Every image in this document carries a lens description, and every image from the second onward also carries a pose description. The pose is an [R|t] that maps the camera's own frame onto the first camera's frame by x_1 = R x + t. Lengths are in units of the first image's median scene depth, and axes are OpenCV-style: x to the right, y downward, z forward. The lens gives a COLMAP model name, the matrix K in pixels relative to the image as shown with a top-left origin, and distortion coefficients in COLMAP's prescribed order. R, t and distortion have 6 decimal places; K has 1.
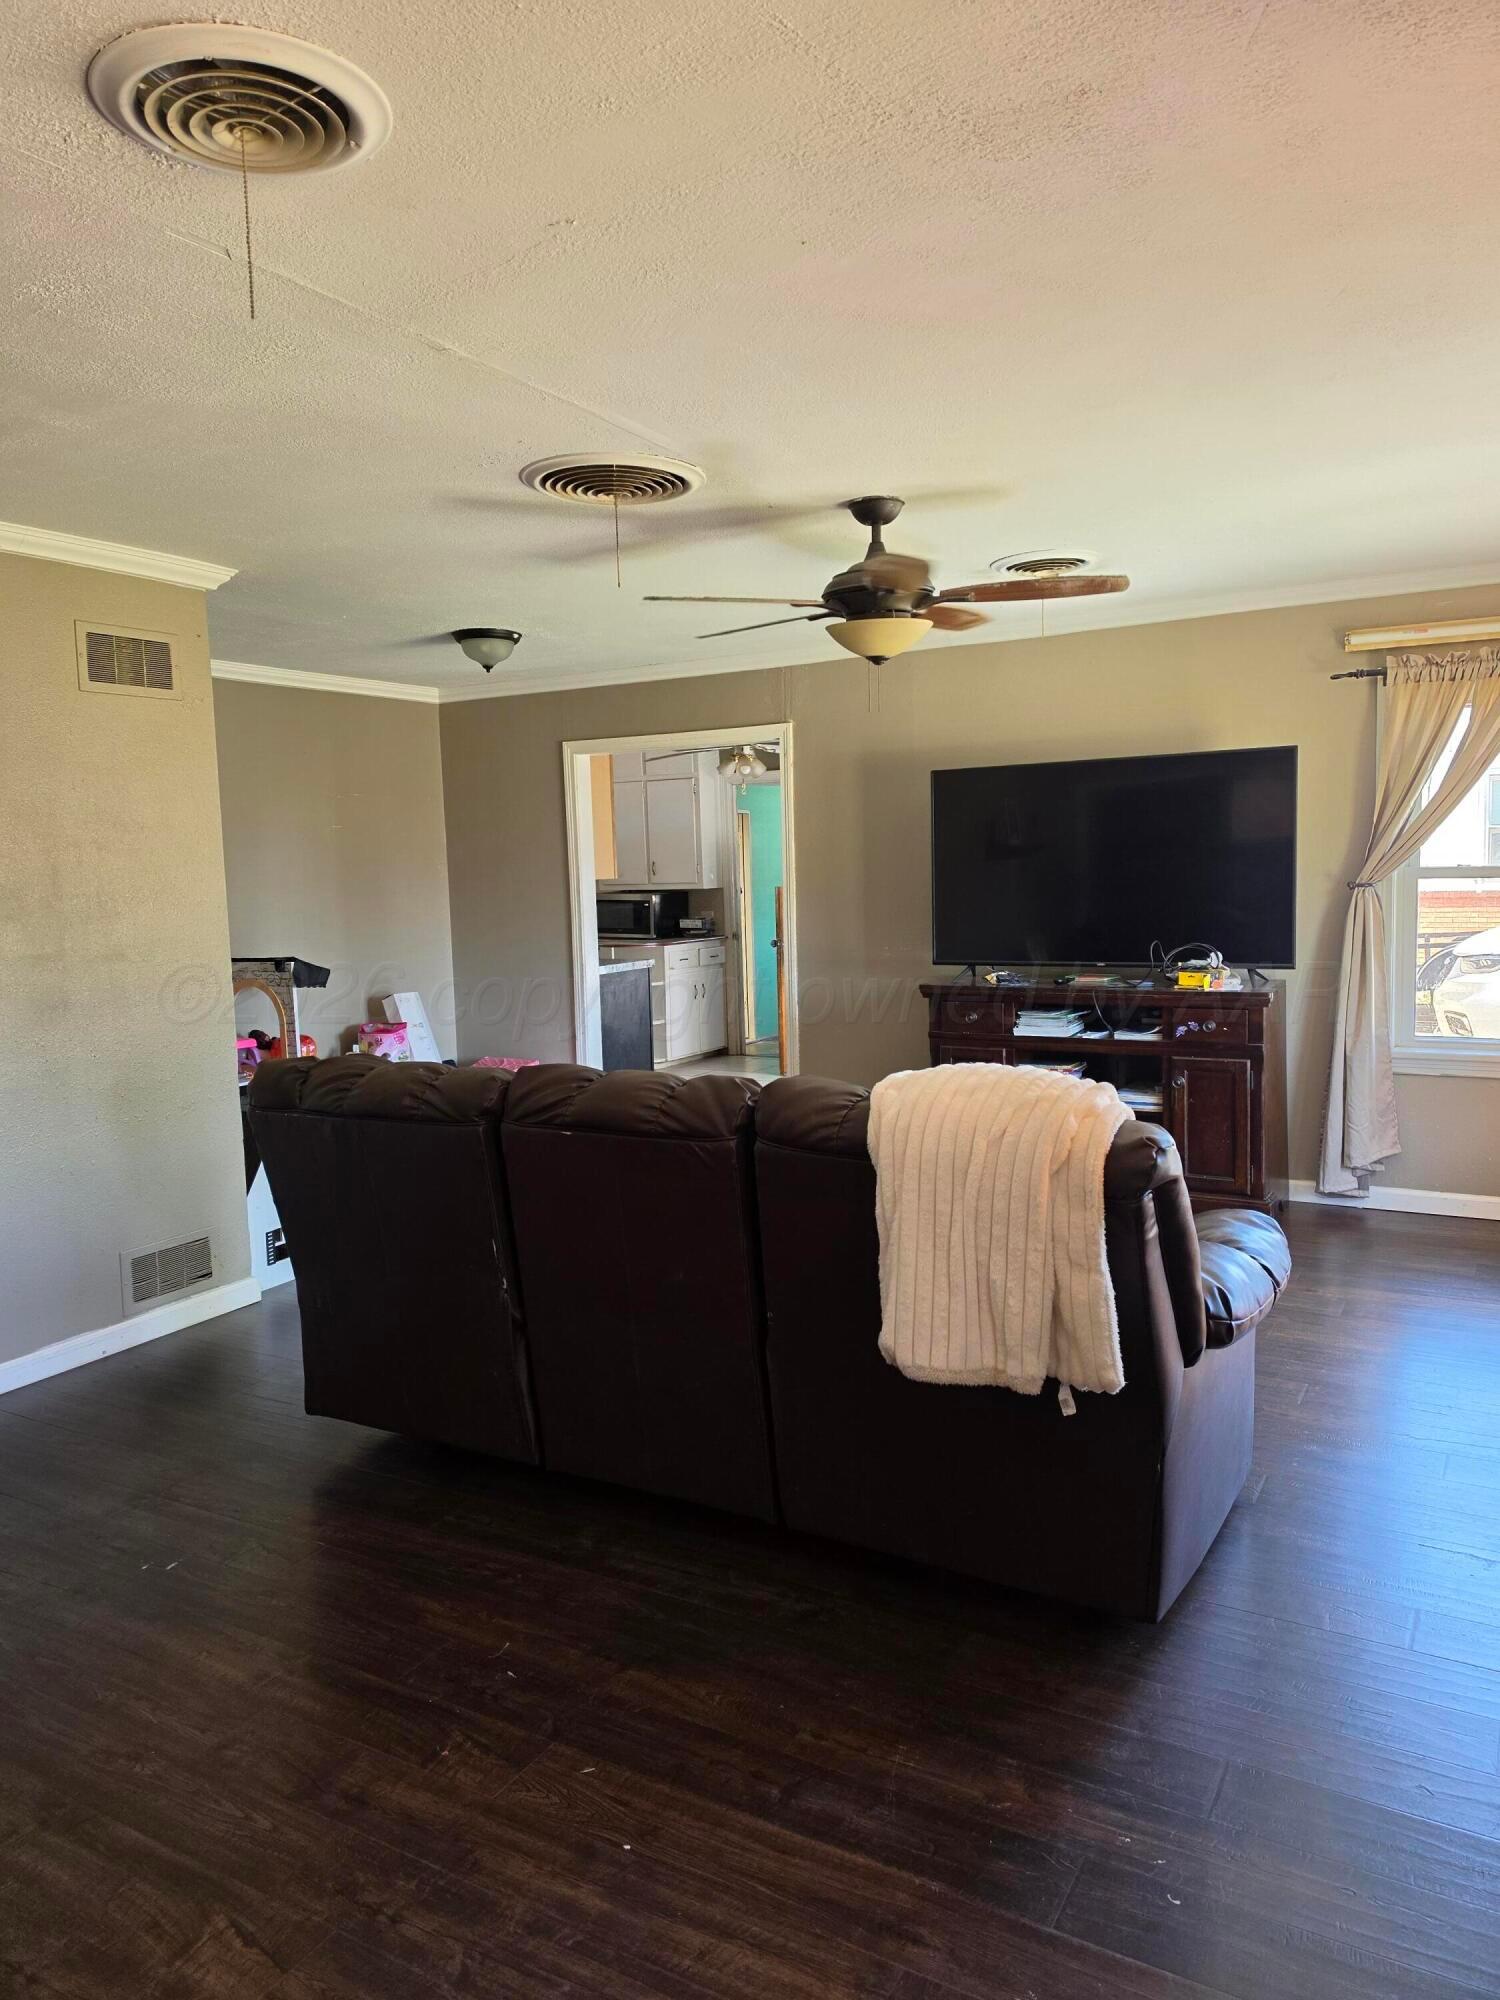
lens RADIAL K [[1398.1, 0, 748.3], [0, 1398.1, 996.0], [0, 0, 1]] dist [0.082811, -0.094512]
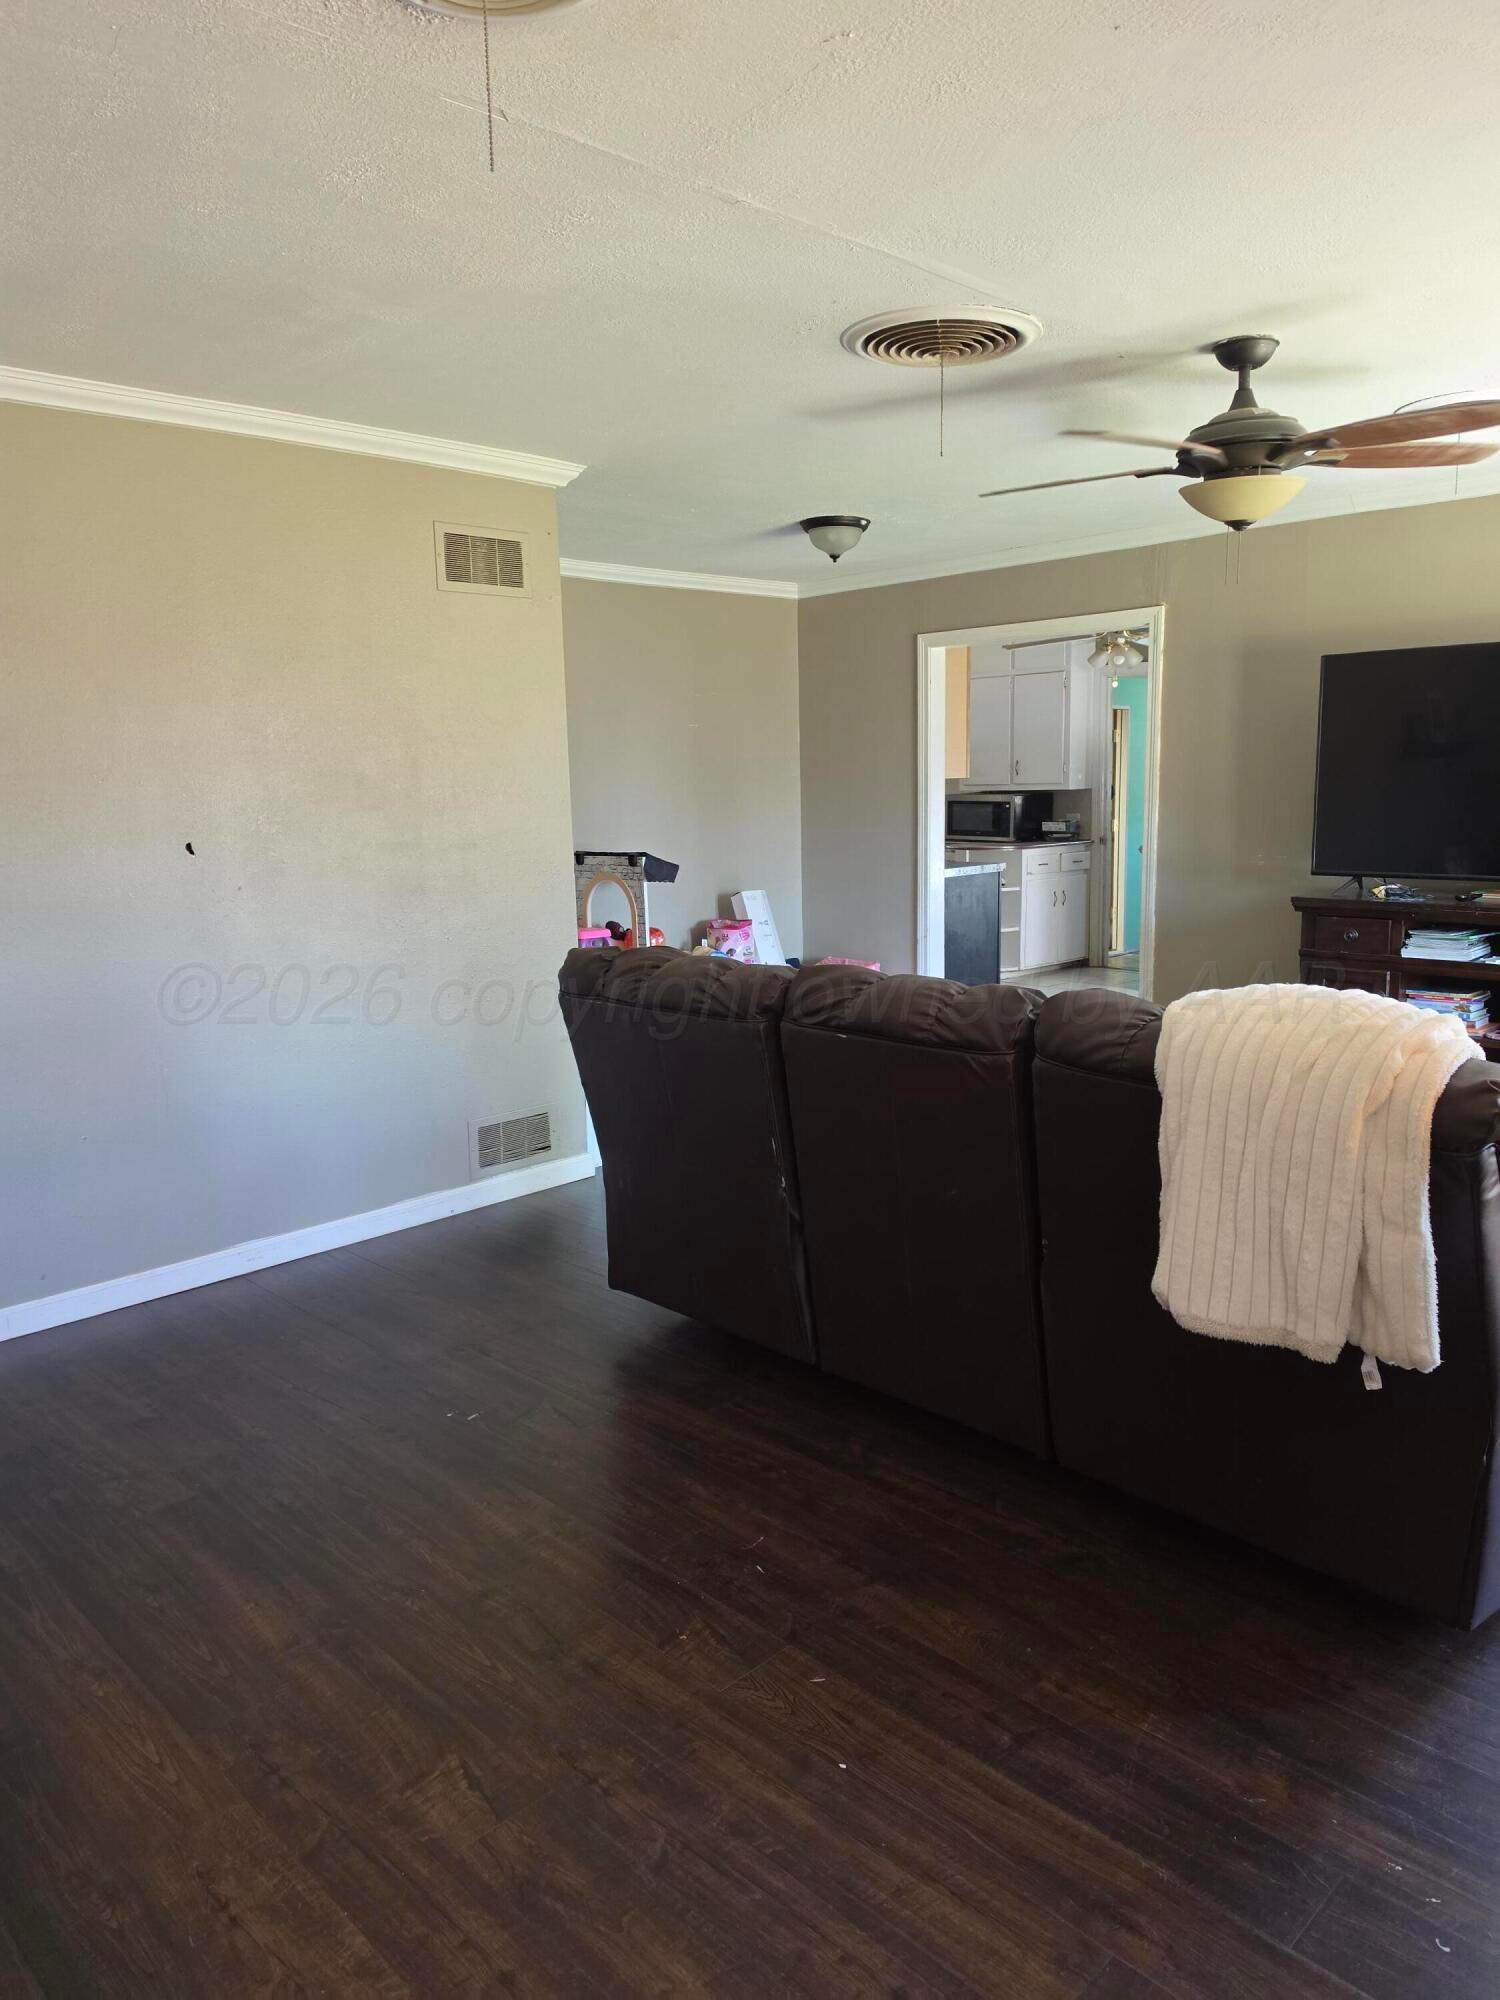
lens RADIAL K [[1398.1, 0, 748.3], [0, 1398.1, 996.0], [0, 0, 1]] dist [0.082811, -0.094512]
pose [[0.964757, 0.049874, -0.258371, 0.055601], [-0.032045, 0.996834, 0.072766, 0.001748], [0.261183, -0.061922, 0.963301, 0.054182]]
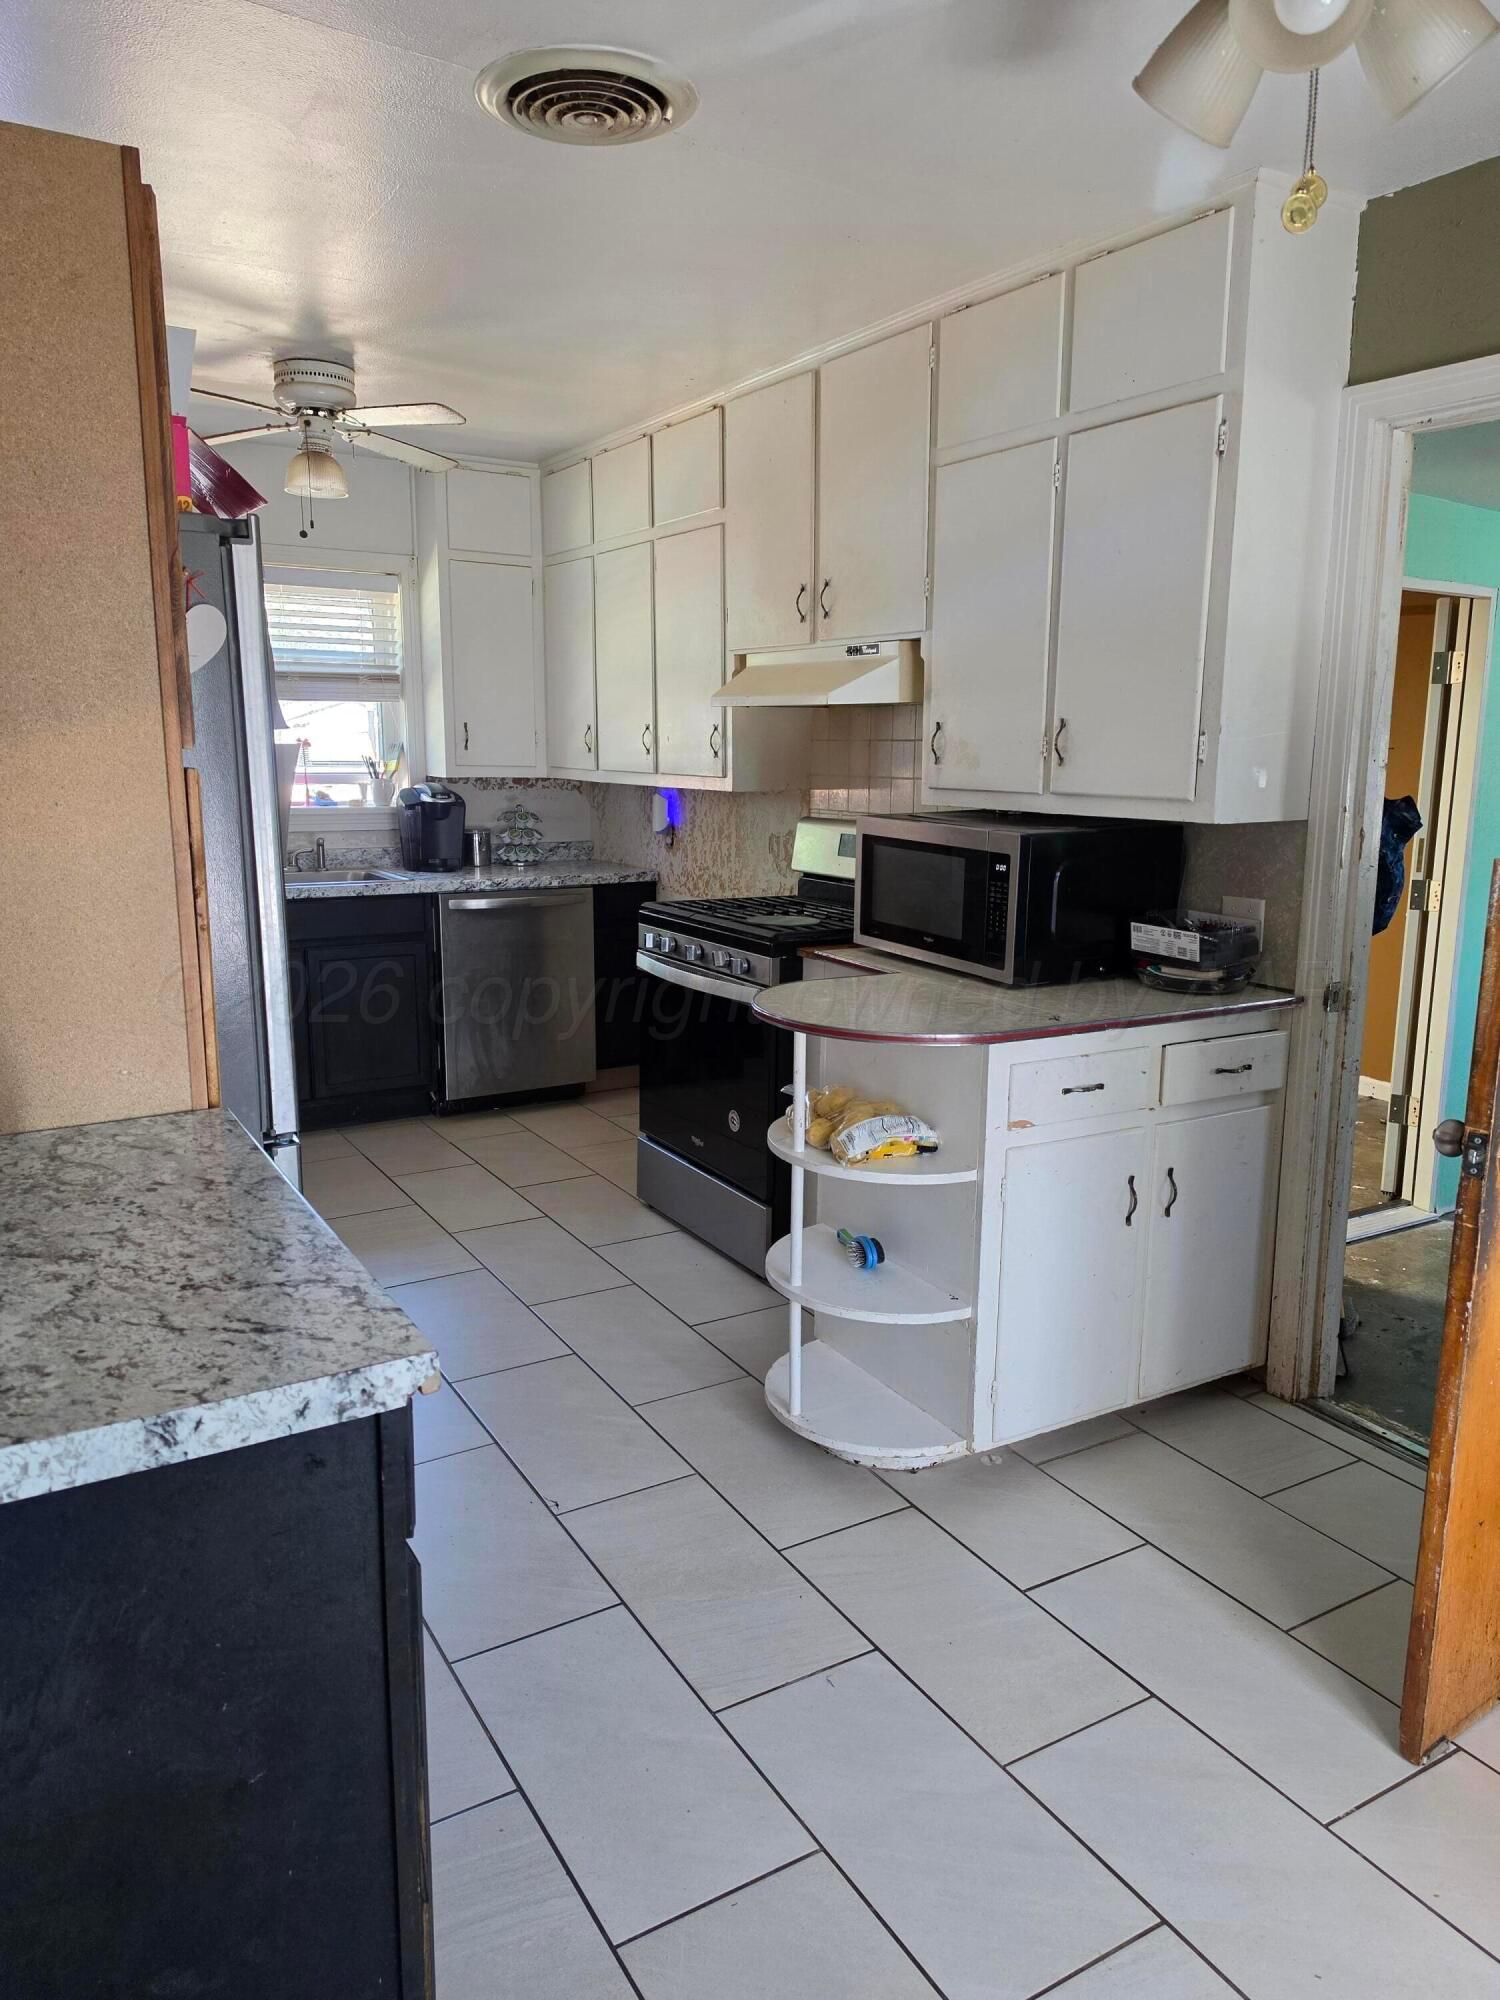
lens RADIAL K [[1398.1, 0, 748.3], [0, 1398.1, 996.0], [0, 0, 1]] dist [0.082811, -0.094512]
pose [[0.875183, 0.120744, -0.468481, 0.104024], [-0.078988, 0.991023, 0.107862, -0.326309], [0.477300, -0.057394, 0.876864, 3.521439]]
